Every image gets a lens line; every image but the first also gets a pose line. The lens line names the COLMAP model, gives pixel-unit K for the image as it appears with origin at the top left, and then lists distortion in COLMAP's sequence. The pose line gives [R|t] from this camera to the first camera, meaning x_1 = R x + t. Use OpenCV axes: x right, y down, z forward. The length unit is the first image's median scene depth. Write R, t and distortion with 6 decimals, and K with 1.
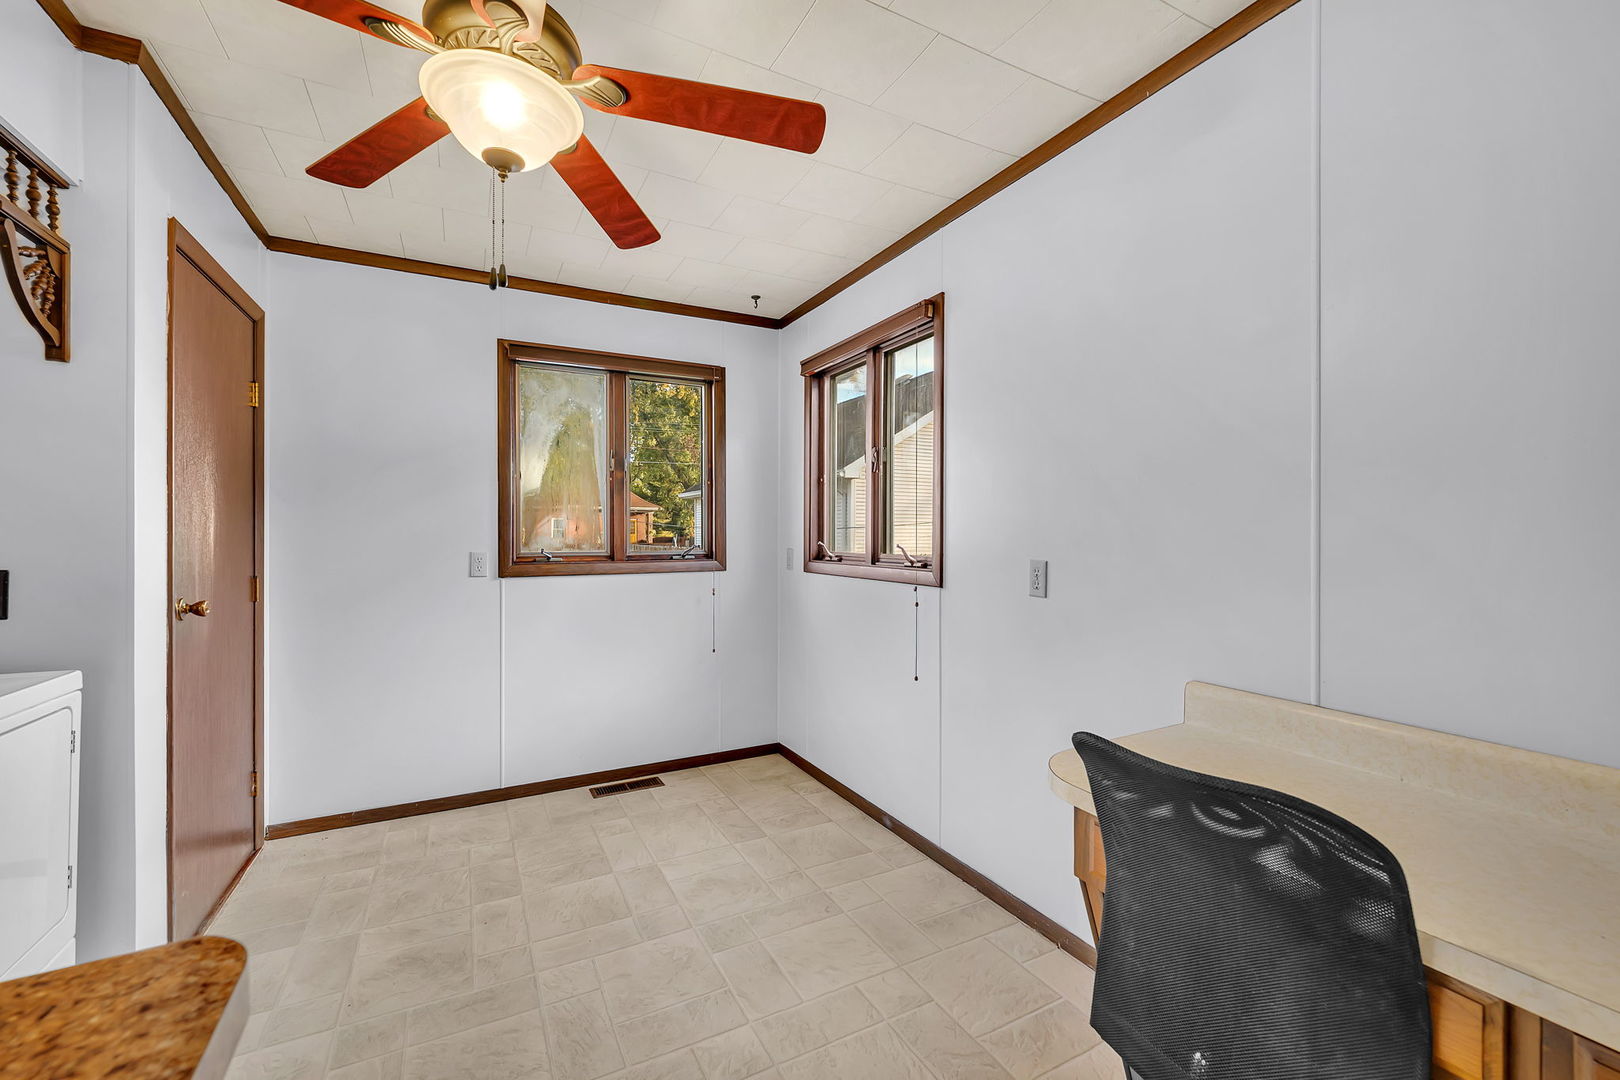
lens RADIAL K [[666.0, 0, 812.2], [0, 666.0, 534.5], [0, 0, 1]] dist [0.000960, 0.000050]
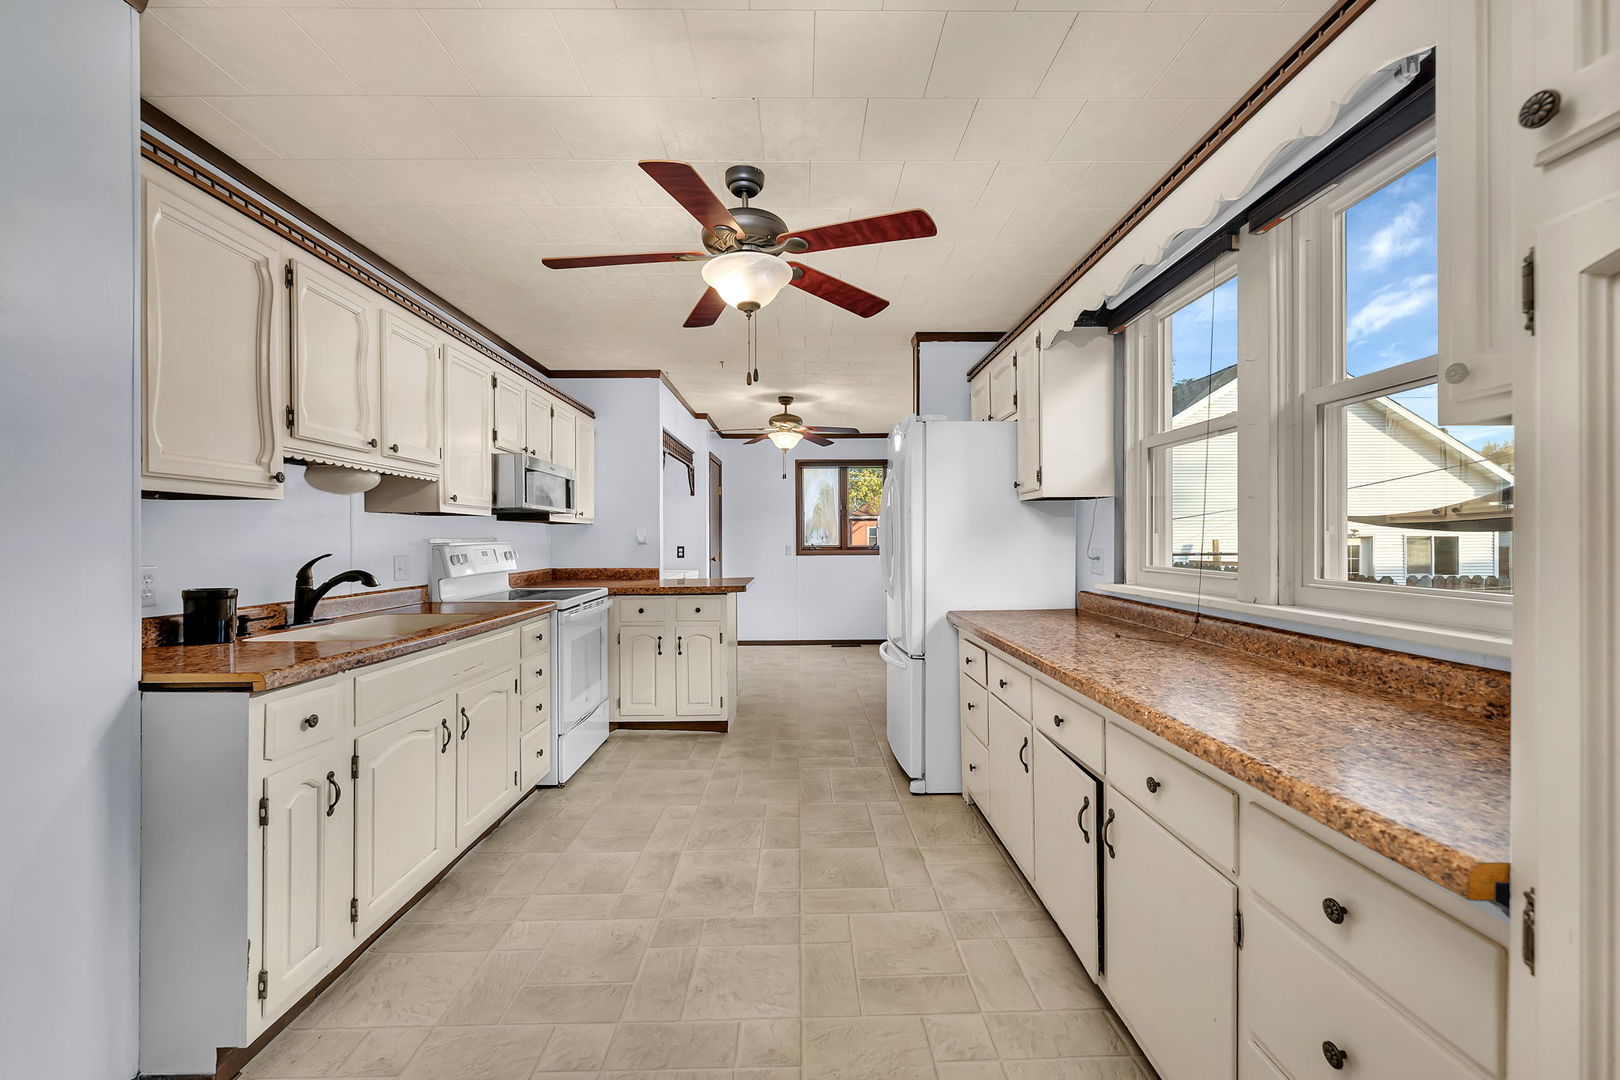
lens RADIAL K [[666.0, 0, 812.2], [0, 666.0, 534.5], [0, 0, 1]] dist [0.000960, 0.000050]
pose [[0.893396, -0.010413, -0.449149, 0.690800], [0.005710, 0.999914, -0.011824, 0.016266], [0.449233, 0.007999, 0.893379, -1.177719]]
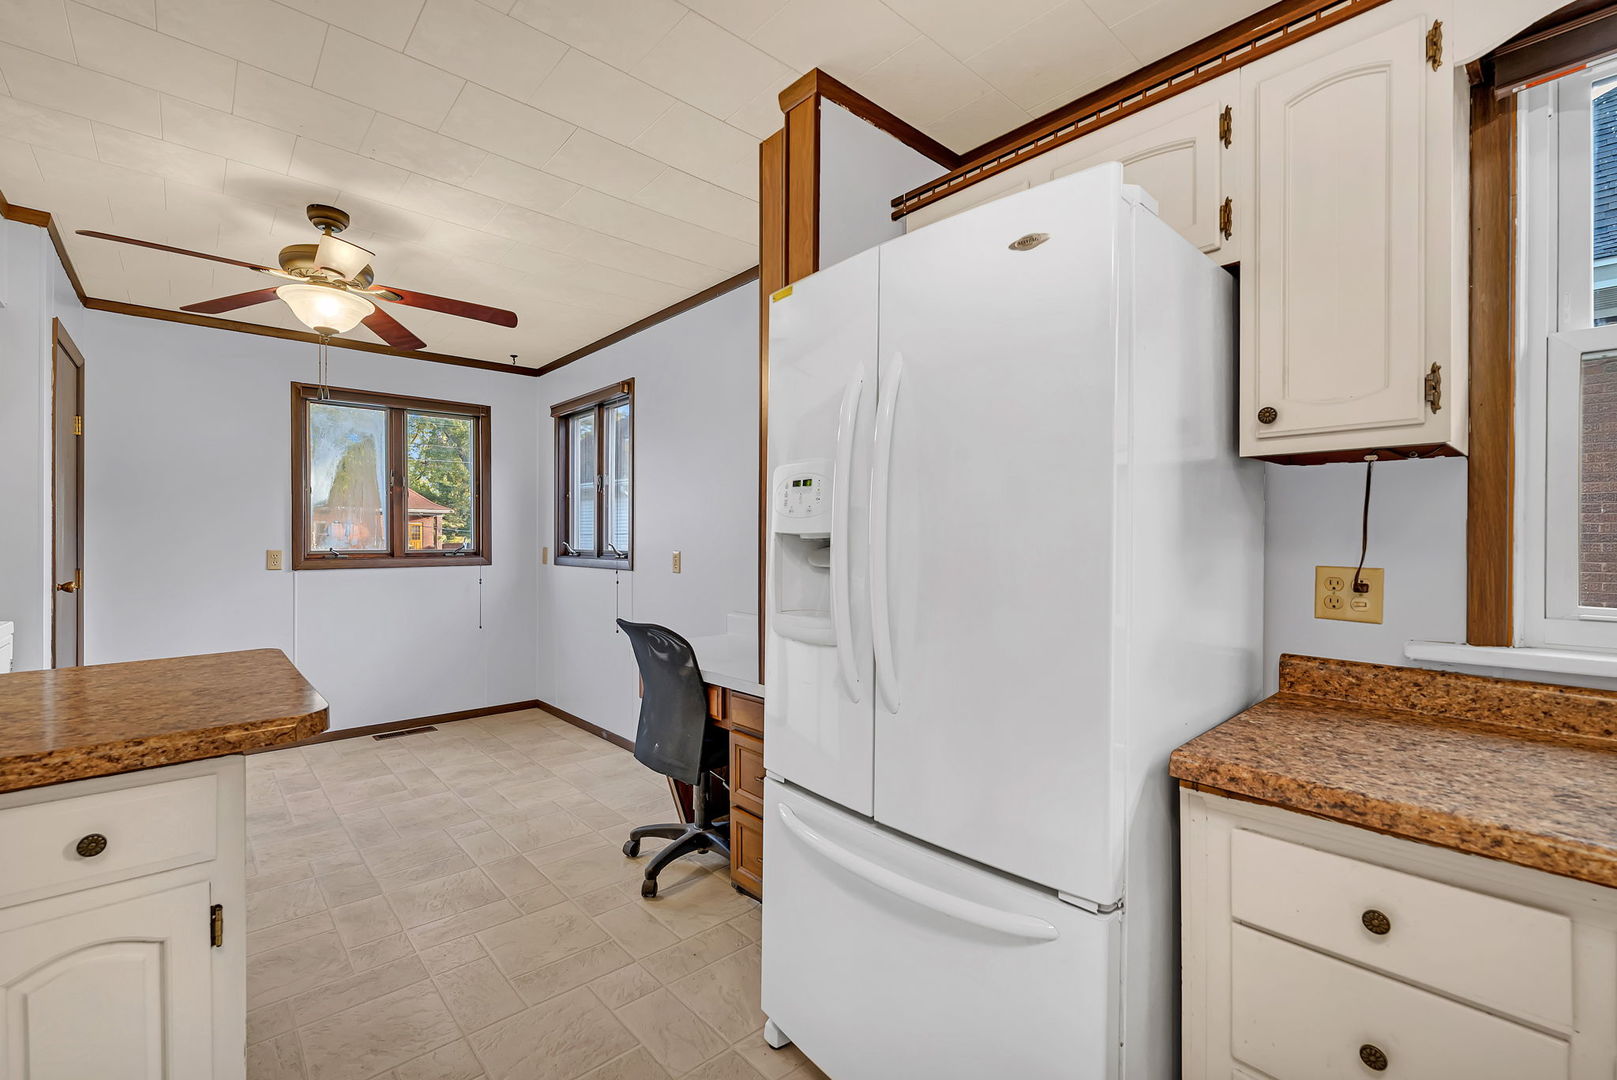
lens RADIAL K [[699.6, 0, 808.5], [0, 699.6, 540.0], [0, 0, 1]] dist [0.000604, 0.000325]
pose [[0.970220, -0.001204, 0.242222, 0.156181], [0.001187, 0.999999, 0.000216, 0.007647], [-0.242222, 0.000078, 0.970221, -0.518564]]
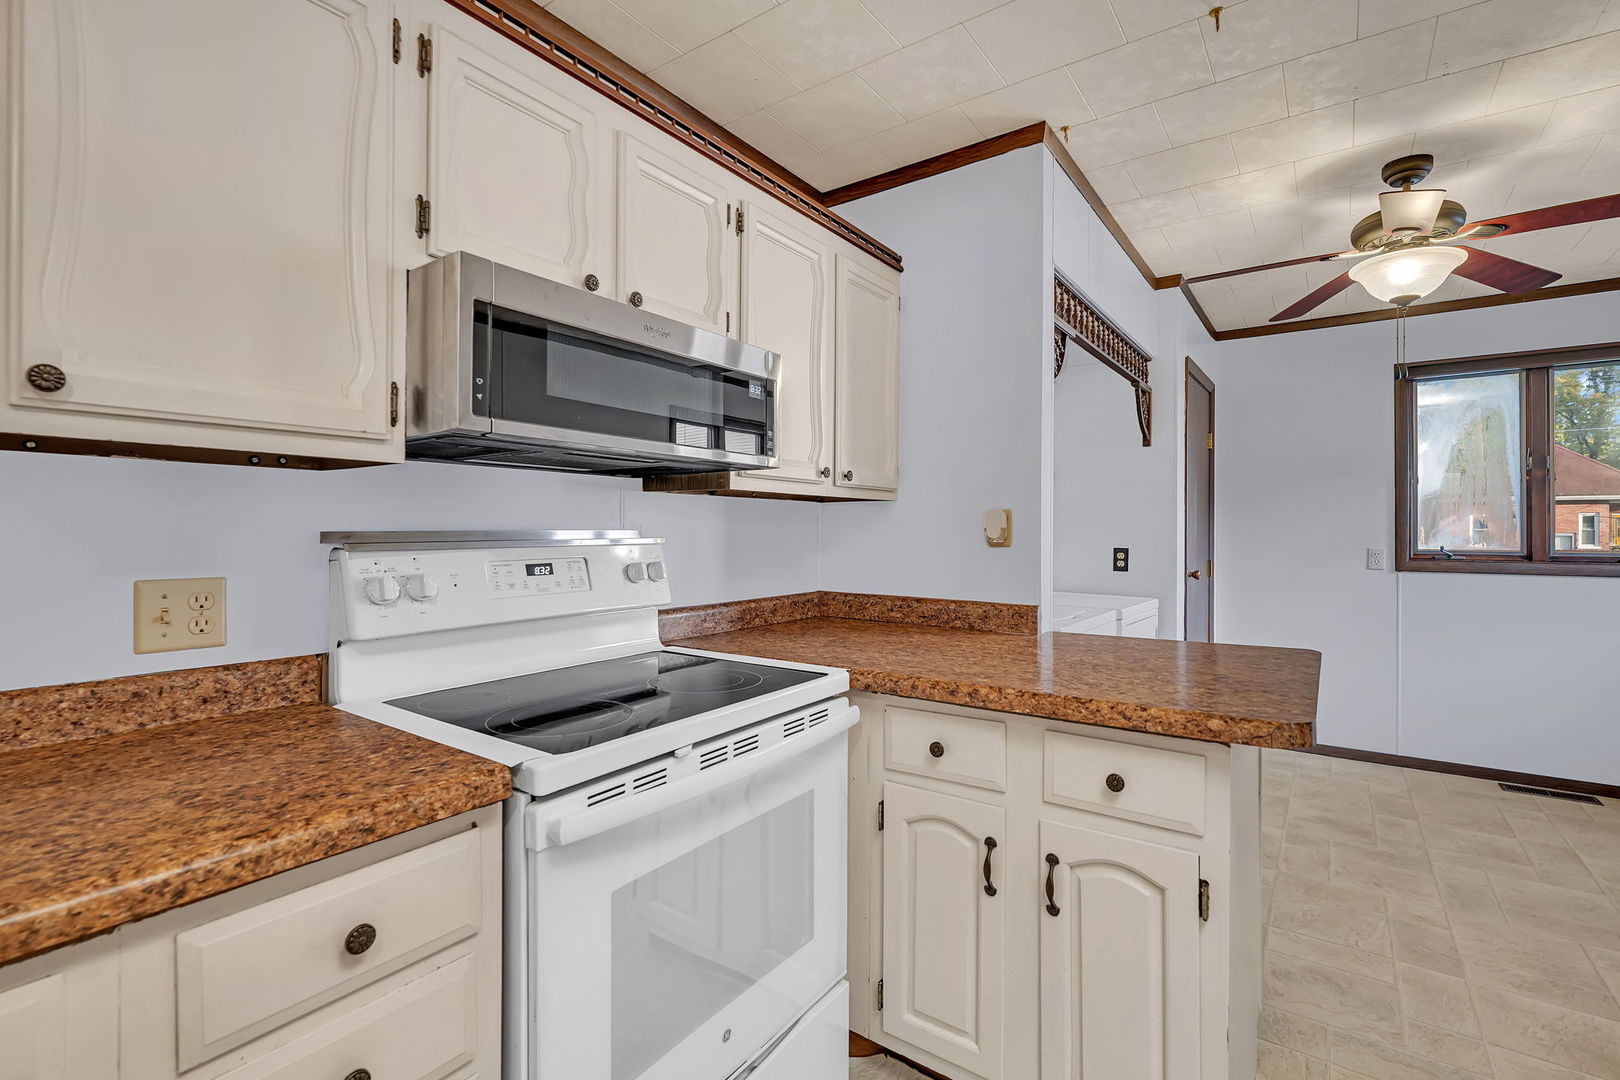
lens RADIAL K [[733.4, 0, 805.9], [0, 733.4, 531.0], [0, 0, 1]] dist [0.001015, -0.000027]
pose [[0.444846, -0.001716, -0.895605, 0.209608], [-0.005805, 0.999972, -0.004799, 0.007387], [0.895588, 0.007334, 0.444824, -0.471298]]
